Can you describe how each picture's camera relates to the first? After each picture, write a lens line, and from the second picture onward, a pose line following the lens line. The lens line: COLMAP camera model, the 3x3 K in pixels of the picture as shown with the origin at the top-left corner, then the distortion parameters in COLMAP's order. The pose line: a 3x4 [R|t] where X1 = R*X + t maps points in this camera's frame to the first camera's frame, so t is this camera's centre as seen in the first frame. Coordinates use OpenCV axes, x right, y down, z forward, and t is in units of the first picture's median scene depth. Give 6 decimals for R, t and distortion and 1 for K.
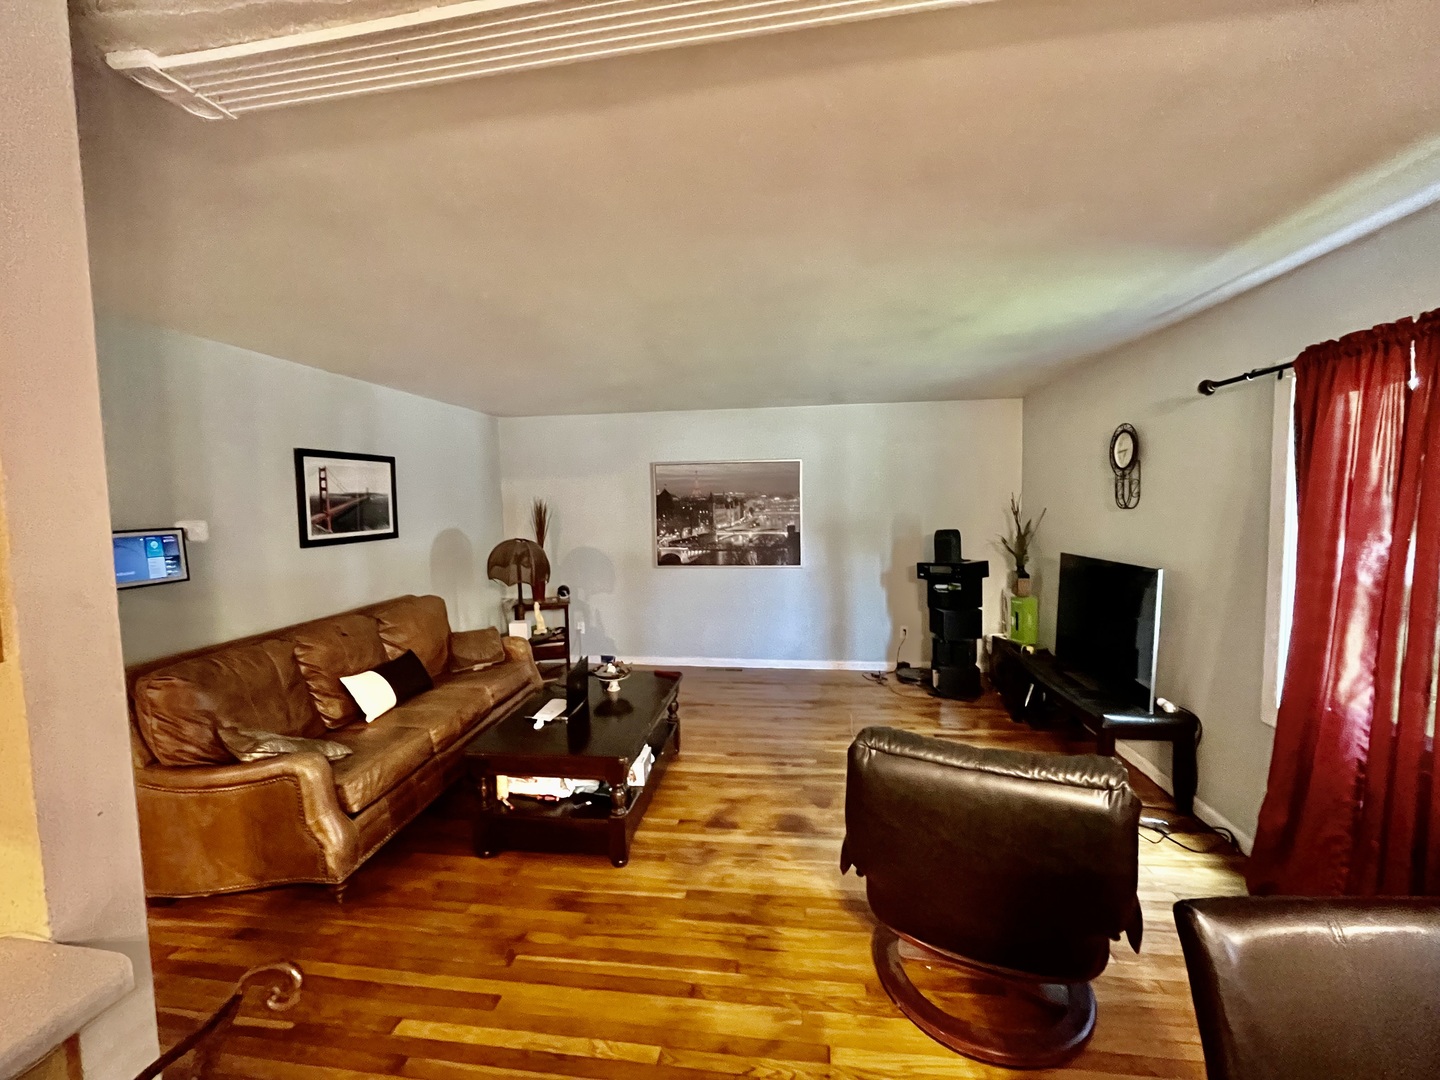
lens RADIAL K [[587.0, 0, 715.6], [0, 587.0, 549.2], [0, 0, 1]] dist [0.002364, 0.000335]
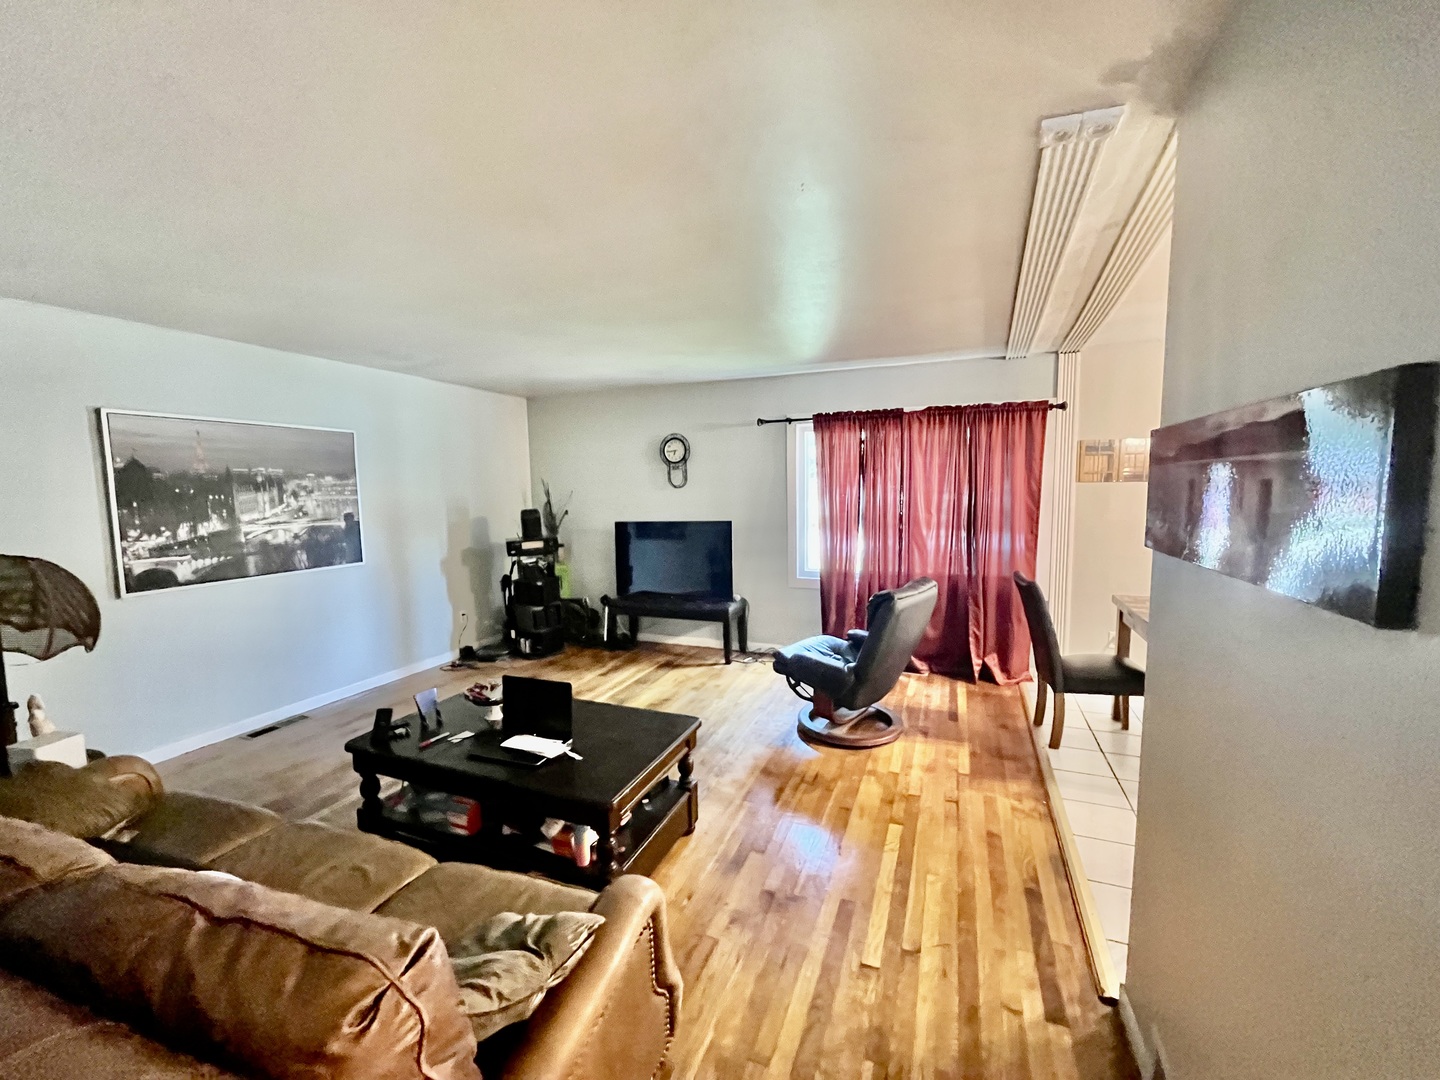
lens RADIAL K [[587.0, 0, 727.6], [0, 587.0, 541.9], [0, 0, 1]] dist [0.002364, 0.000335]
pose [[0.239220, -0.079340, 0.967718, -0.513707], [0.087574, 0.994357, 0.059876, -0.004666], [-0.967008, 0.070424, 0.244819, 0.311558]]
